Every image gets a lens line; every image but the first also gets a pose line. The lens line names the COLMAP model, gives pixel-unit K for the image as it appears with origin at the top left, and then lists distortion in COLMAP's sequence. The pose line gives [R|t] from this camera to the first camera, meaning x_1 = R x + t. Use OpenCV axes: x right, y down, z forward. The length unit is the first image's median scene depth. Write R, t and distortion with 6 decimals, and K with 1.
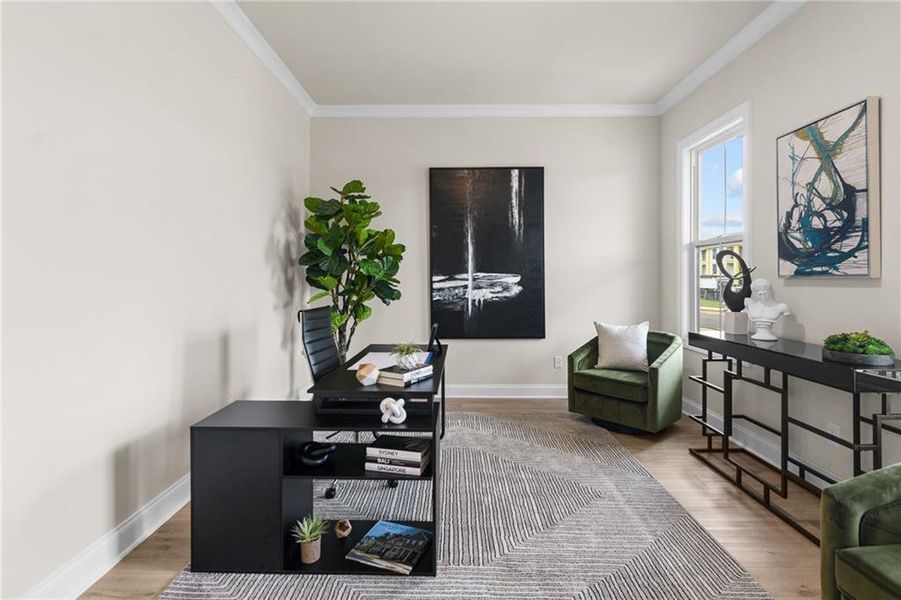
lens RADIAL K [[443.1, 0, 449.1], [0, 443.1, 281.0], [0, 0, 1]] dist [-0.001132, 0.000287]
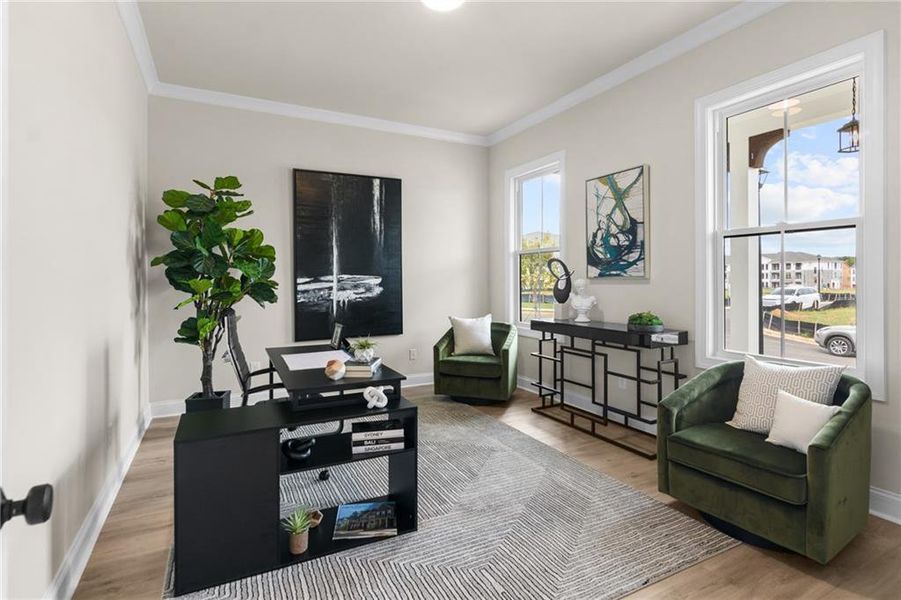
lens RADIAL K [[446.5, 0, 447.0], [0, 446.5, 283.6], [0, 0, 1]] dist [0.000184, -0.000007]
pose [[0.883463, -0.009523, 0.468404, -0.296816], [0.008438, 0.999955, 0.004414, -0.000722], [-0.468424, 0.000053, 0.883504, -0.056132]]
